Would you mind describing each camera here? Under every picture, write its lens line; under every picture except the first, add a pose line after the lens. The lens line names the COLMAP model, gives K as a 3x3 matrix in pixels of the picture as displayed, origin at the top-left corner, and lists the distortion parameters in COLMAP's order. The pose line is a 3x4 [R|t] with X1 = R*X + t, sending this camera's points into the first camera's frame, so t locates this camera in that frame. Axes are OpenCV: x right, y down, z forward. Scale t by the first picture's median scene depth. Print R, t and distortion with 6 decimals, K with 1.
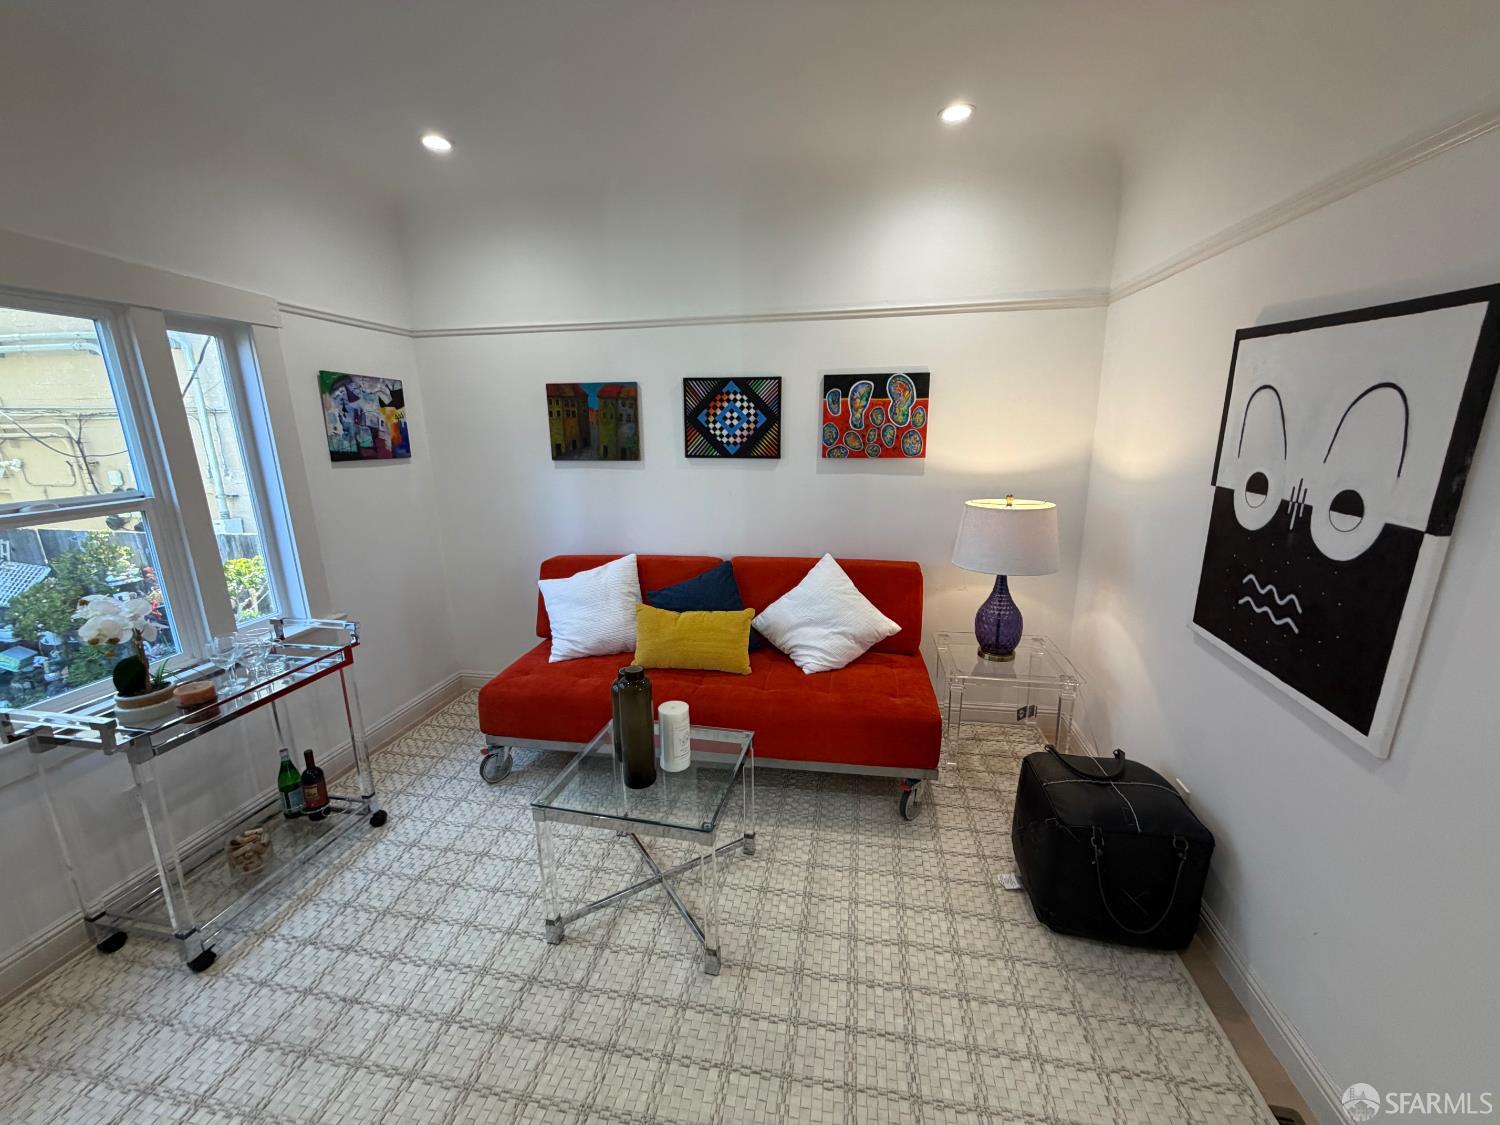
lens RADIAL K [[597.7, 0, 752.0], [0, 597.7, 566.0], [0, 0, 1]] dist [0.001789, -0.000865]
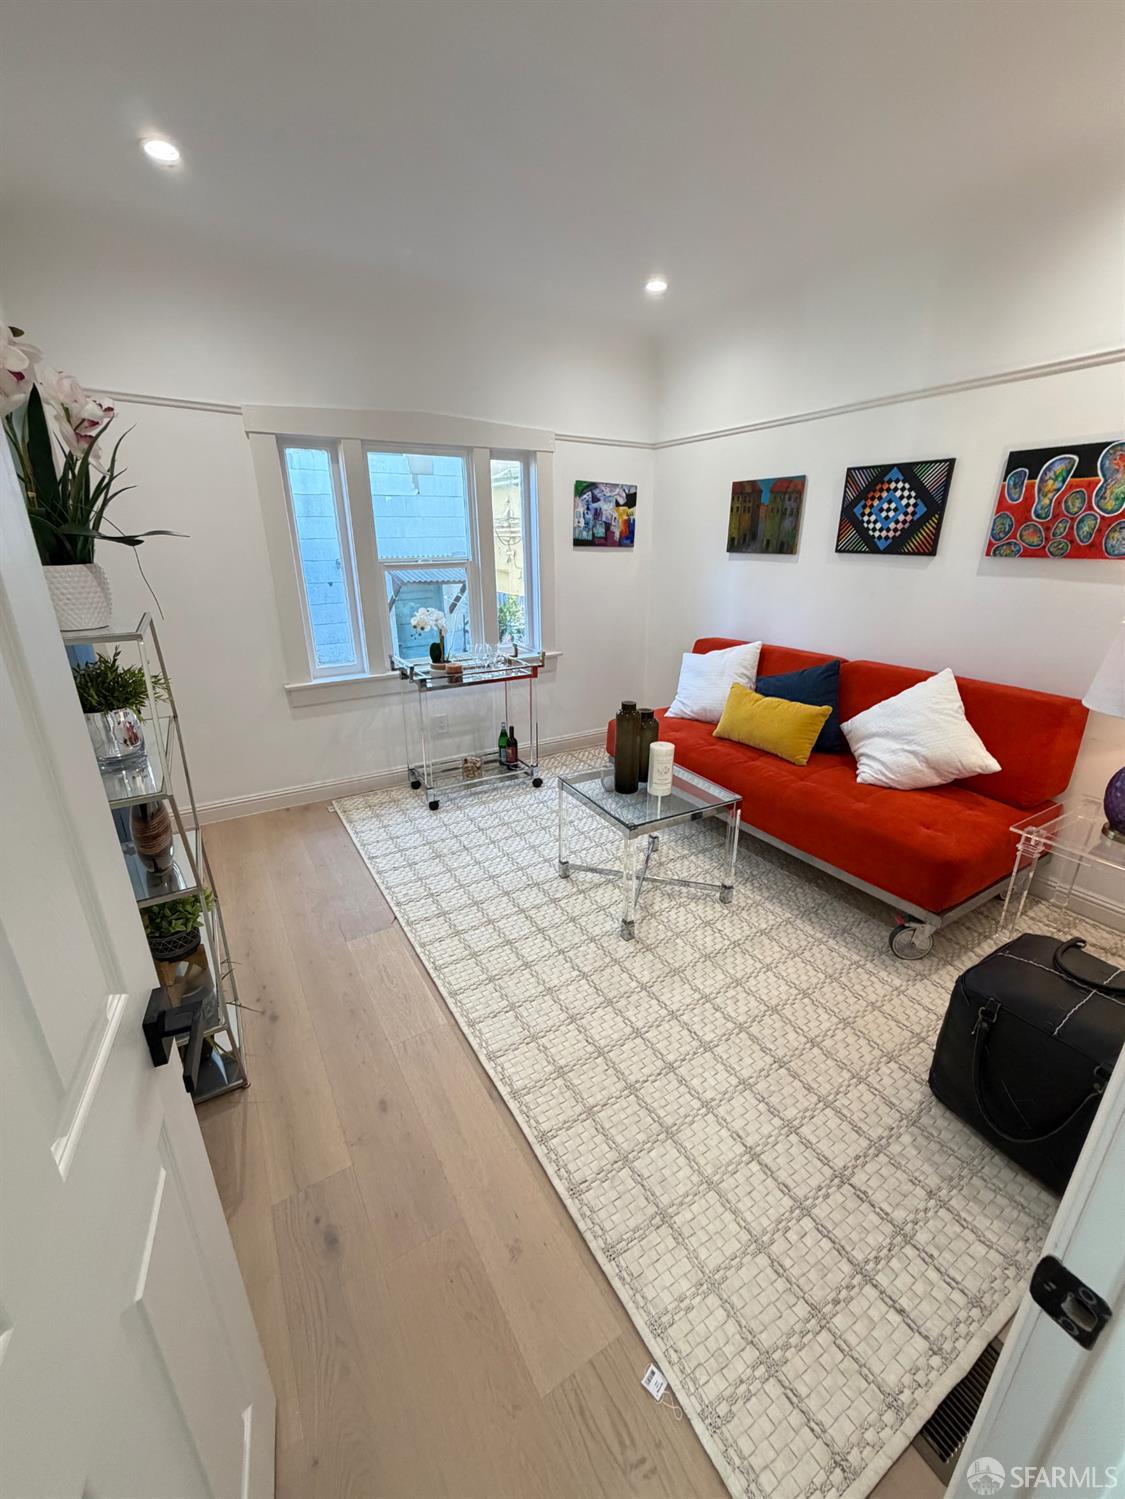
lens RADIAL K [[597.3, 0, 563.4], [0, 597.3, 748.7], [0, 0, 1]] dist [0.001789, -0.000865]
pose [[0.659485, 0.260483, -0.705144, 0.473035], [-0.180613, 0.965472, 0.187732, 0.035388], [0.729697, 0.003552, 0.683761, -0.005731]]
